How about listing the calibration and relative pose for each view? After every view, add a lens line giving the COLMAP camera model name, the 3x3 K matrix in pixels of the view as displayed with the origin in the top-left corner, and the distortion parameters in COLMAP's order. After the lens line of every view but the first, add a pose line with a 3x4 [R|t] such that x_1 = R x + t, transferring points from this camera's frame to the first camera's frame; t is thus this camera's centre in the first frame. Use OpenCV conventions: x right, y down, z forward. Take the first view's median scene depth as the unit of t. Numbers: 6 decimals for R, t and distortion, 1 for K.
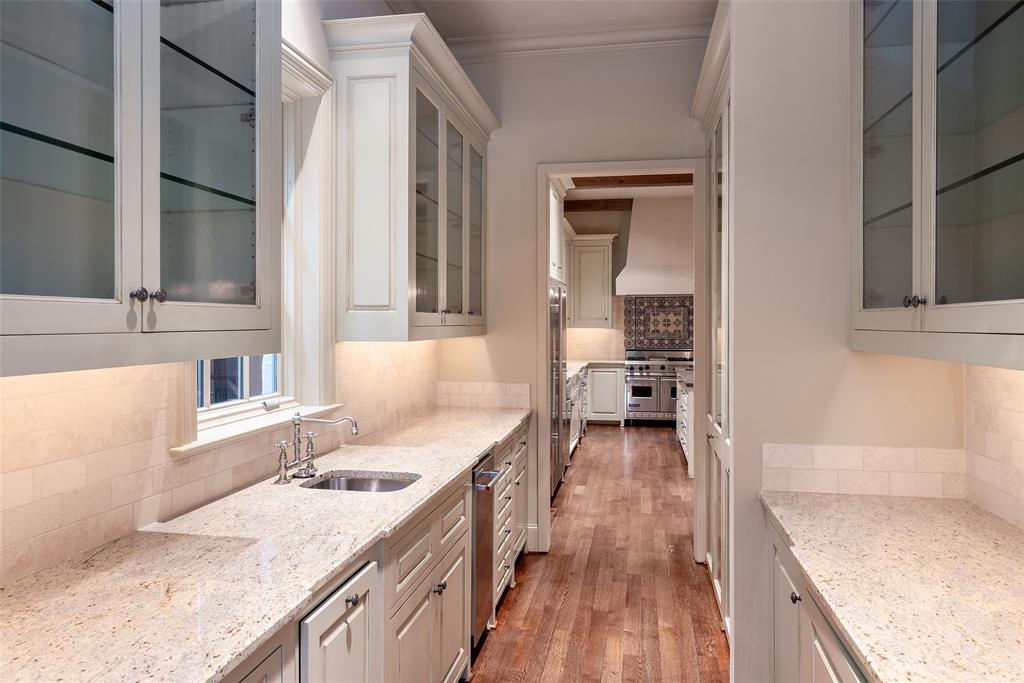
lens RADIAL K [[701.7, 0, 512.0], [0, 701.7, 341.5], [0, 0, 1]] dist [-0.000041, -0.000014]
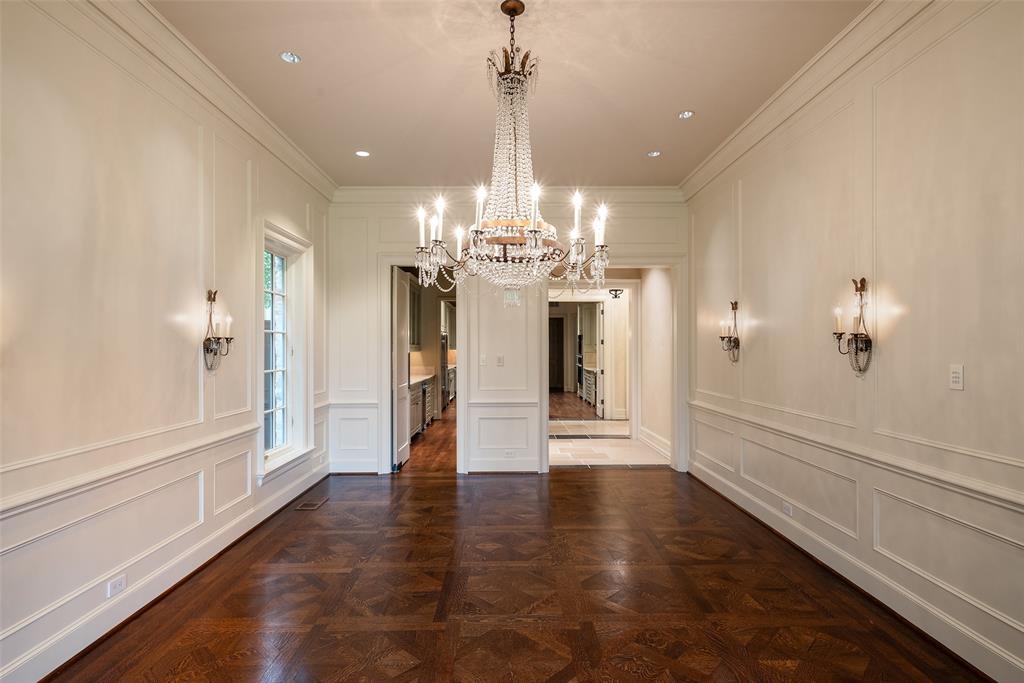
lens RADIAL K [[527.5, 0, 512.0], [0, 527.5, 341.5], [0, 0, 1]] dist [-0.000326, -0.000030]
pose [[0.983121, 0.000636, 0.182955, -0.068327], [0.007222, 0.999080, -0.042283, 0.050404], [-0.182814, 0.042891, 0.982212, -1.418868]]
